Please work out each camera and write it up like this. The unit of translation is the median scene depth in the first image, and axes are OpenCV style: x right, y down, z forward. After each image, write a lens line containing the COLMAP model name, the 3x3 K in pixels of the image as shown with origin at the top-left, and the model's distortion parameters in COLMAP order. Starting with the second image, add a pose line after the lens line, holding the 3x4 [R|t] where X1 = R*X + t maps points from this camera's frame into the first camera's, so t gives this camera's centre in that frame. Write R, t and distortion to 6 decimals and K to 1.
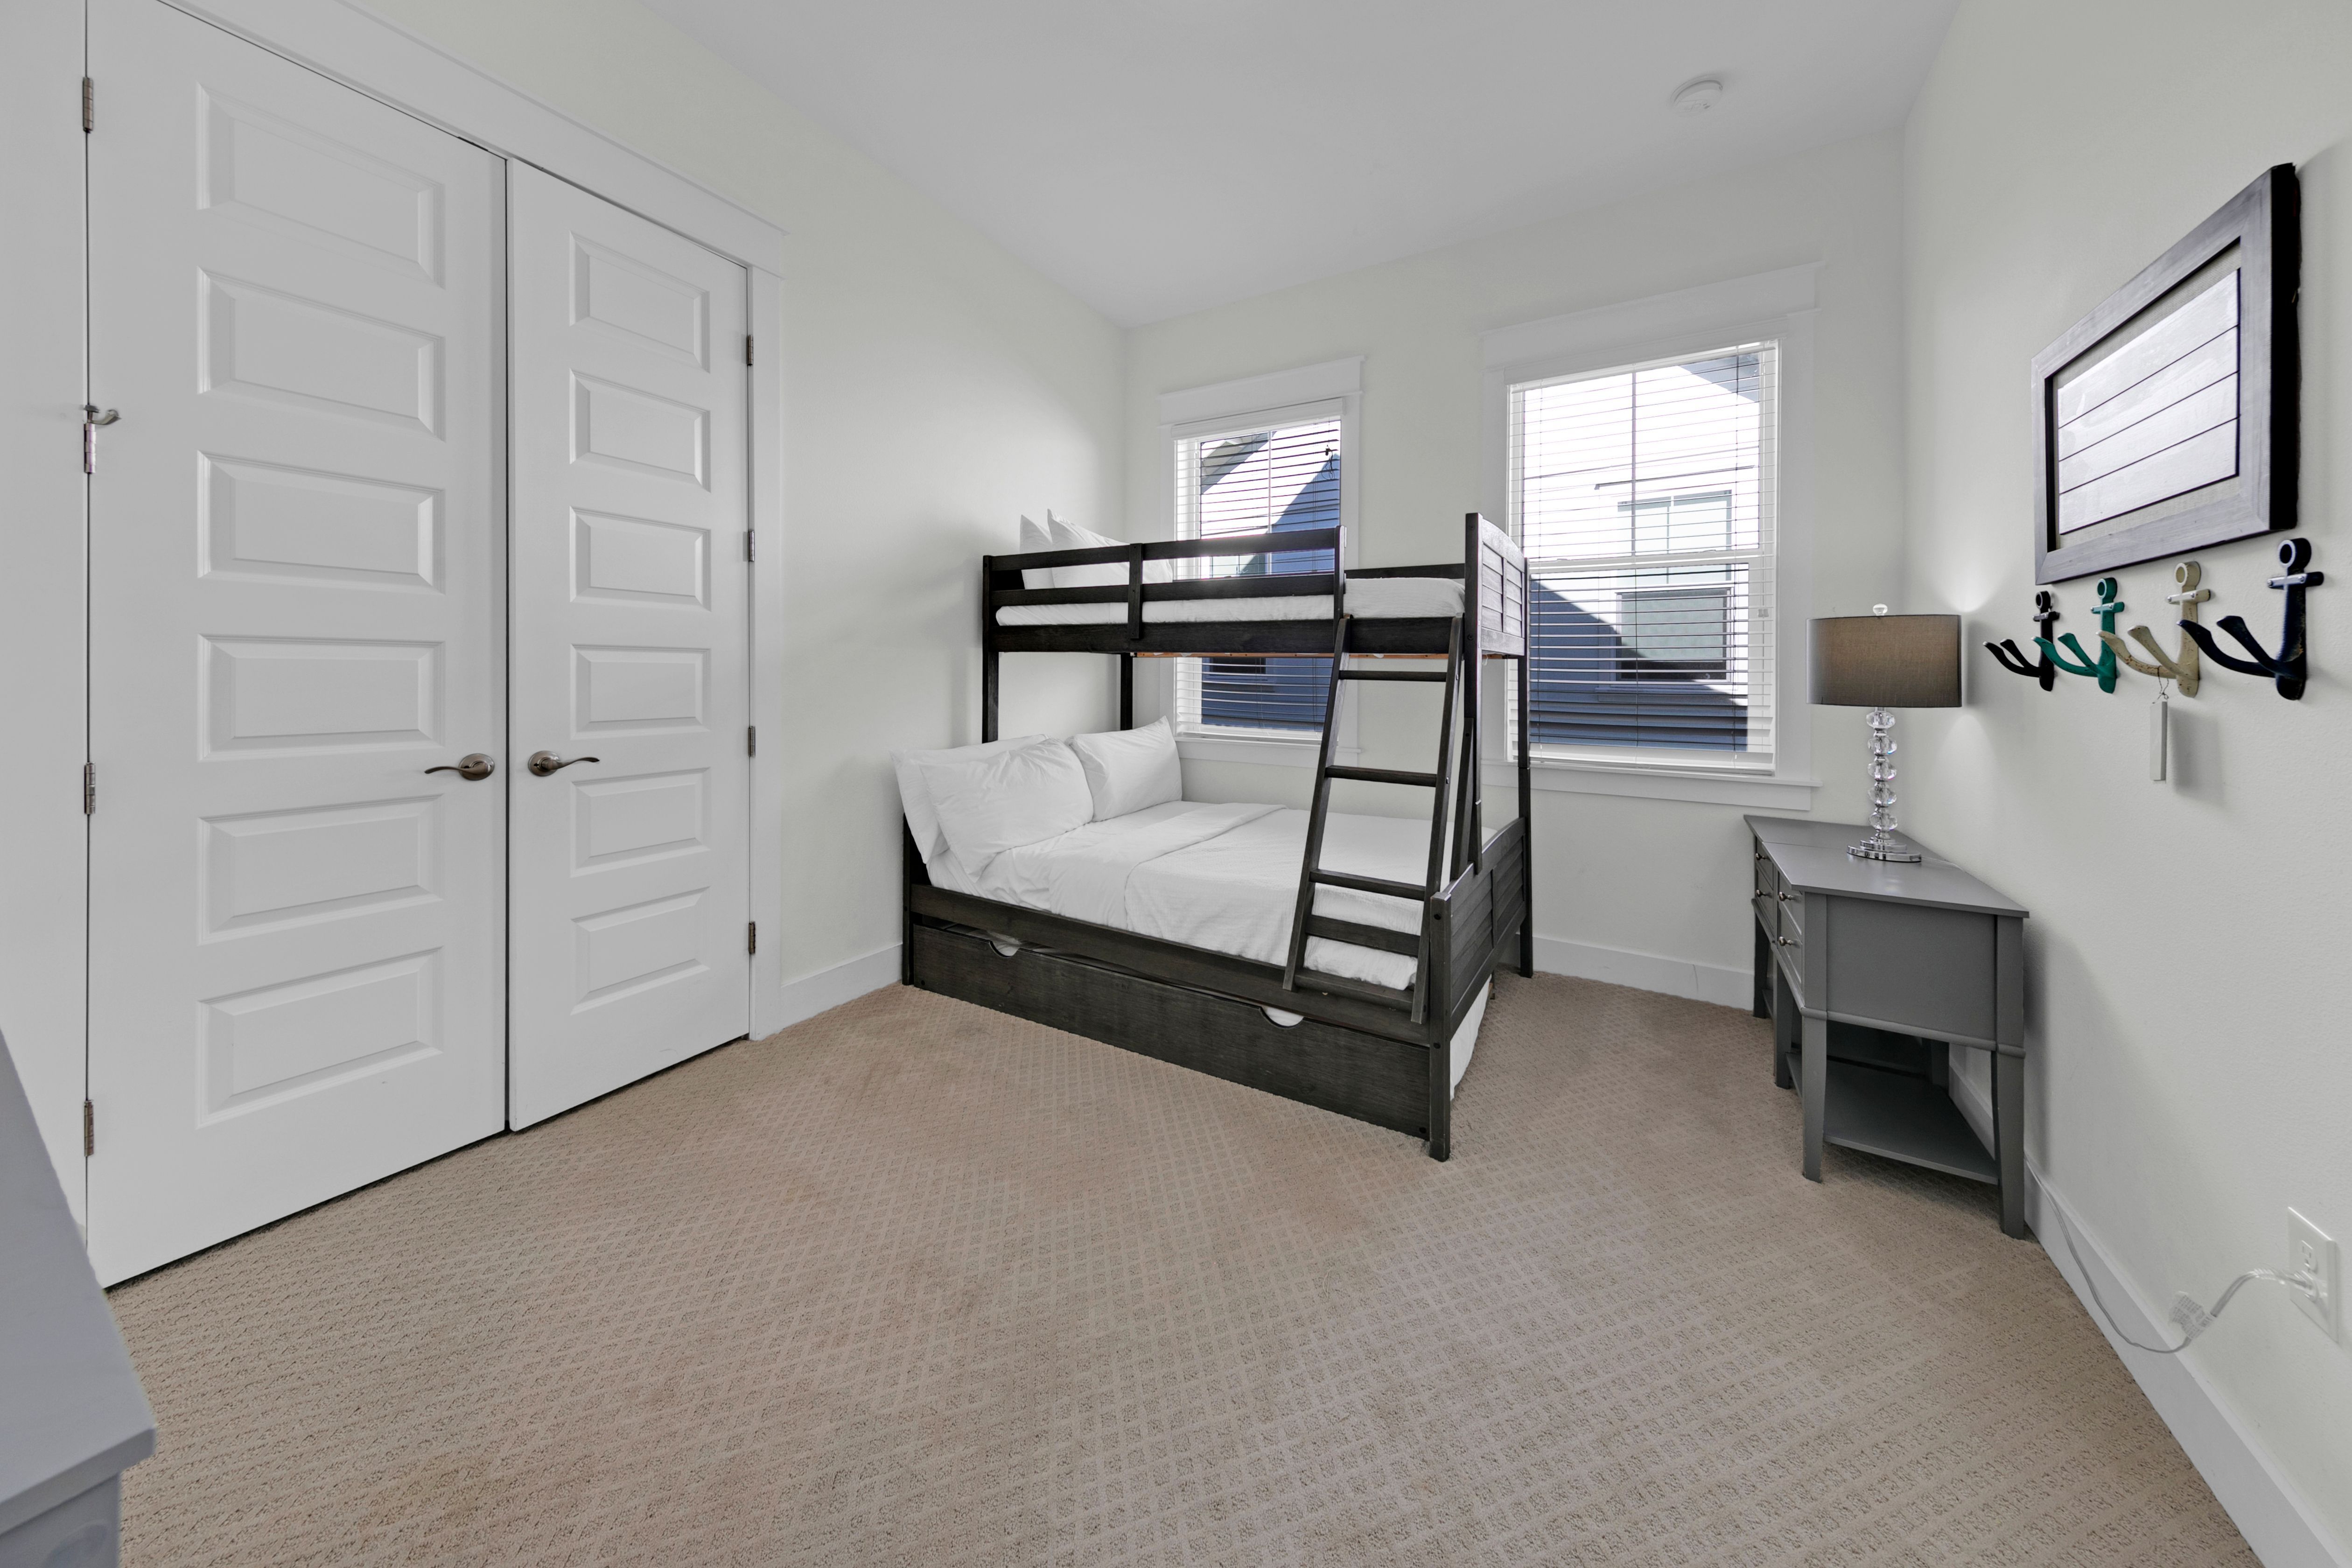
lens RADIAL K [[776.9, 0, 1164.9], [0, 776.9, 787.0], [0, 0, 1]] dist [0.019468, -0.000032]
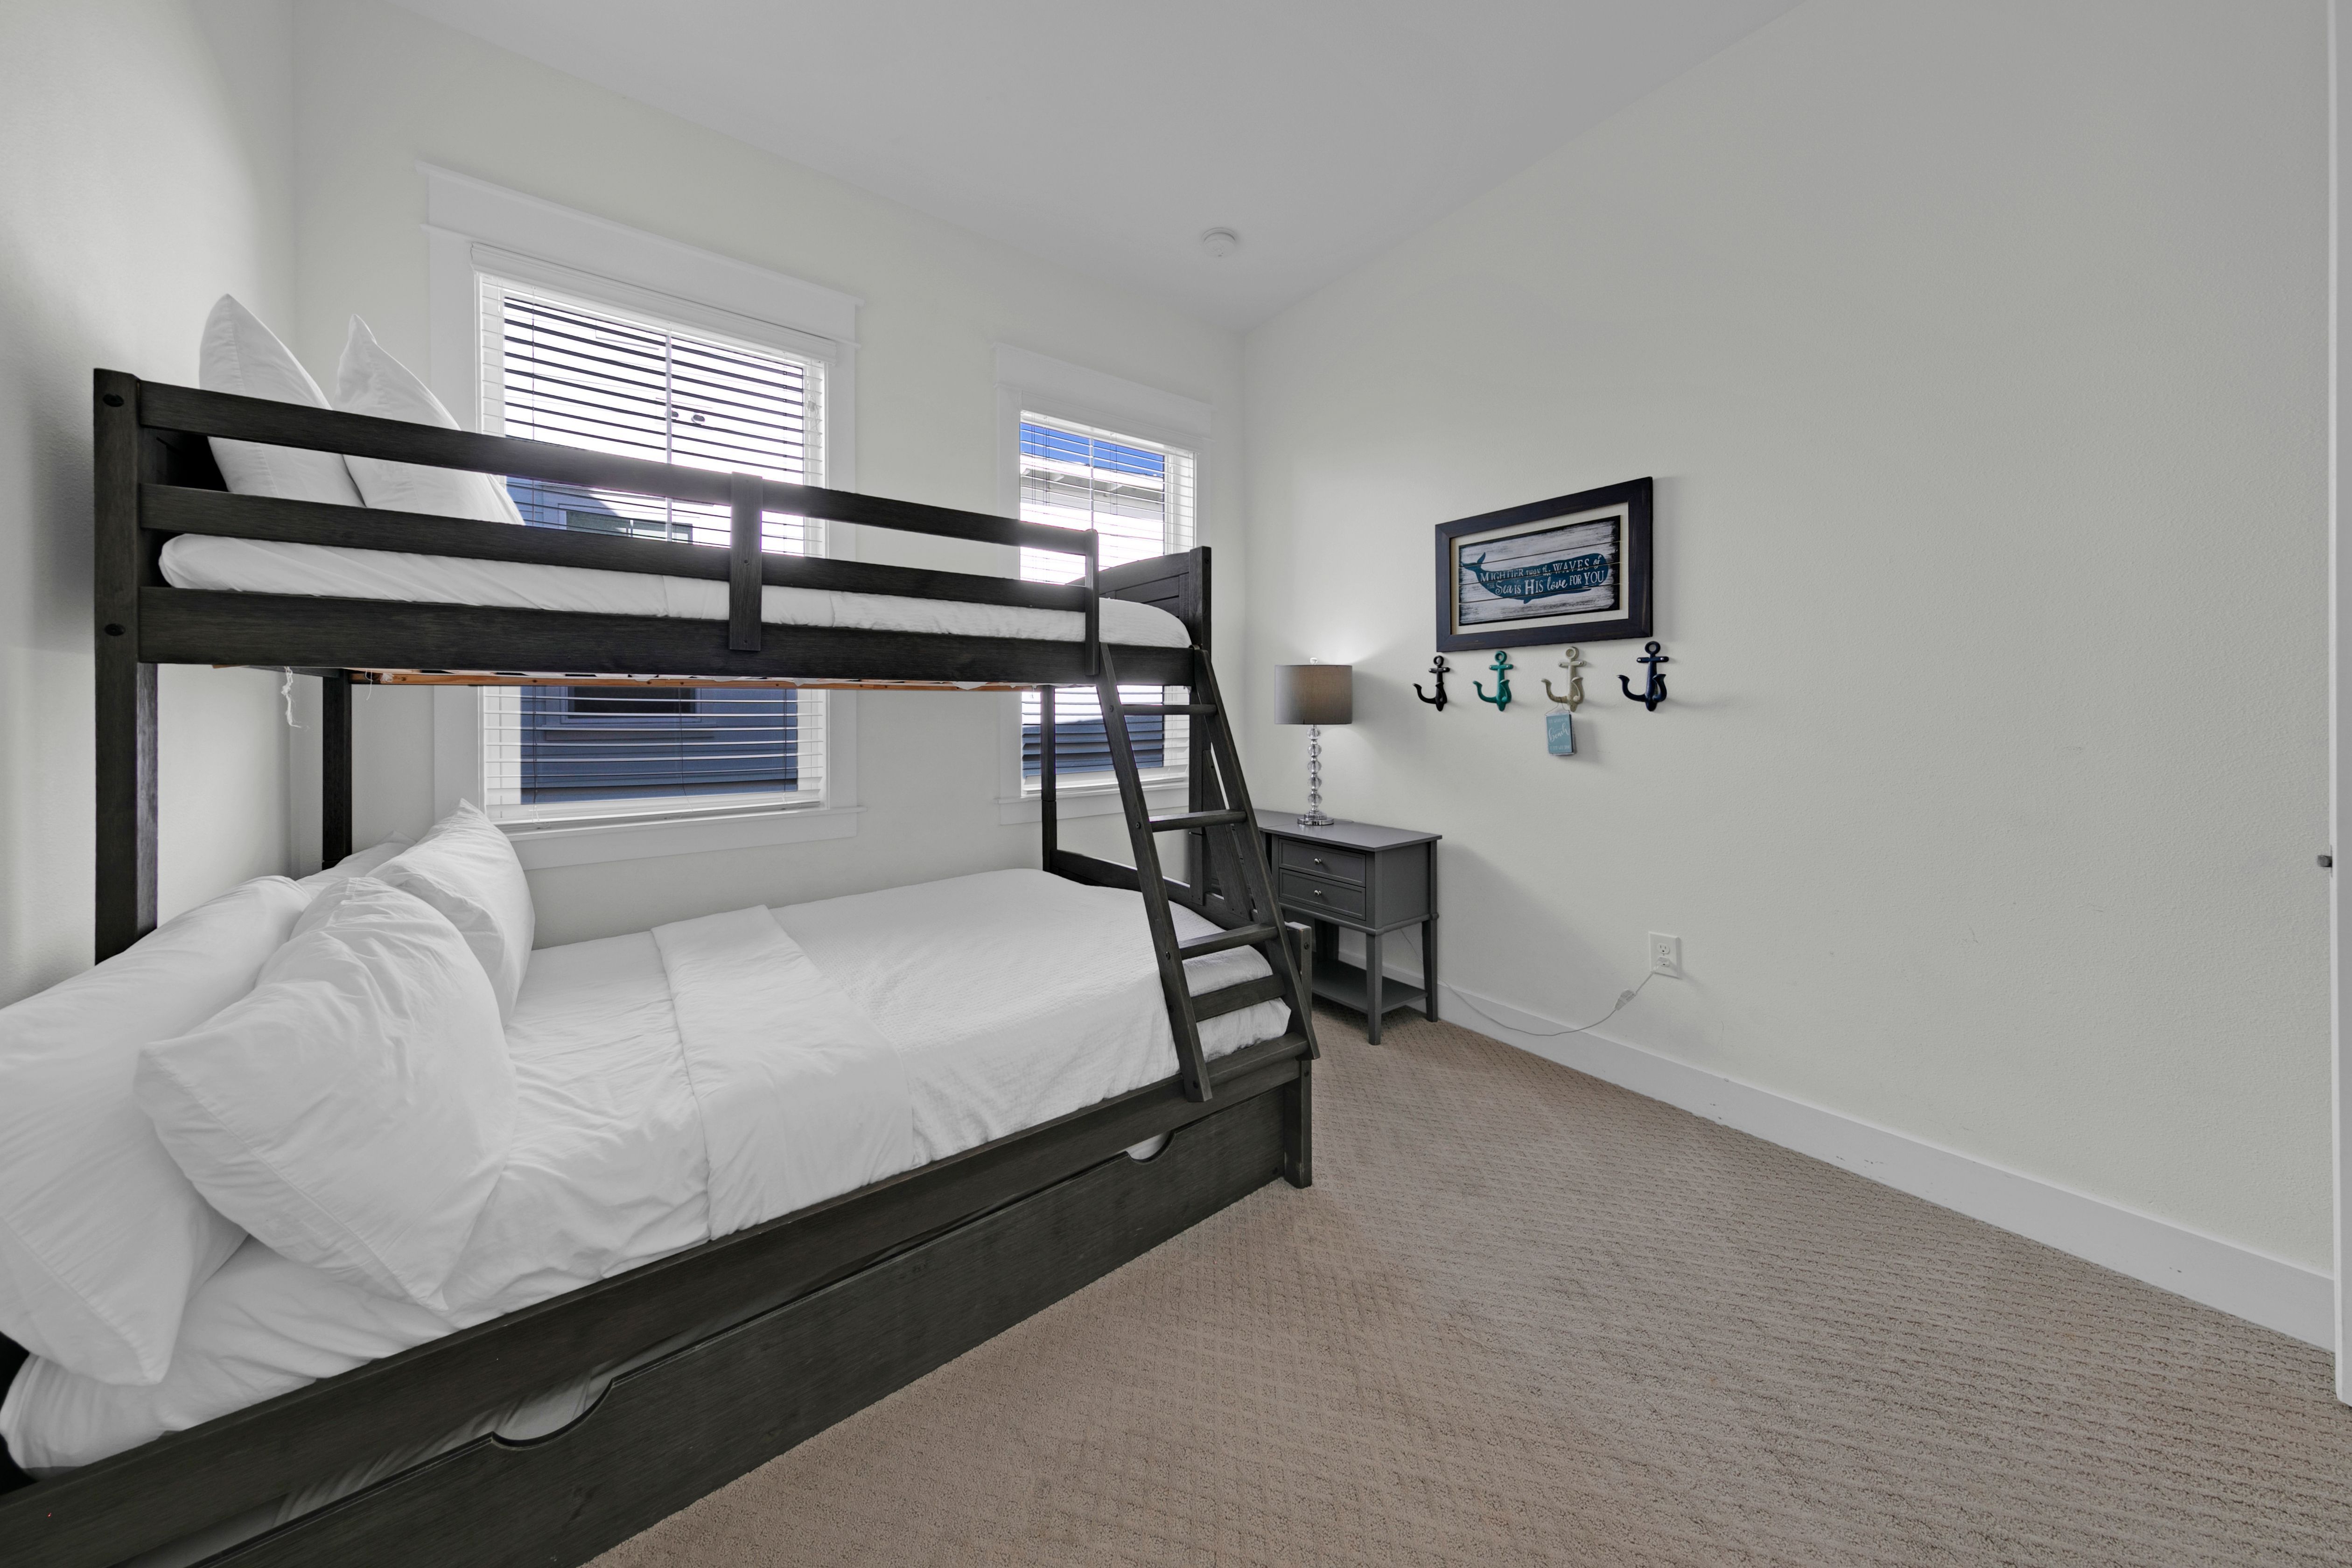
lens RADIAL K [[776.9, 0, 1164.1], [0, 776.9, 784.9], [0, 0, 1]] dist [0.019468, -0.000032]
pose [[0.368222, -0.107904, 0.923455, -0.442704], [0.148023, 0.987377, 0.056350, -0.087694], [-0.917879, 0.115944, 0.379547, 0.545401]]
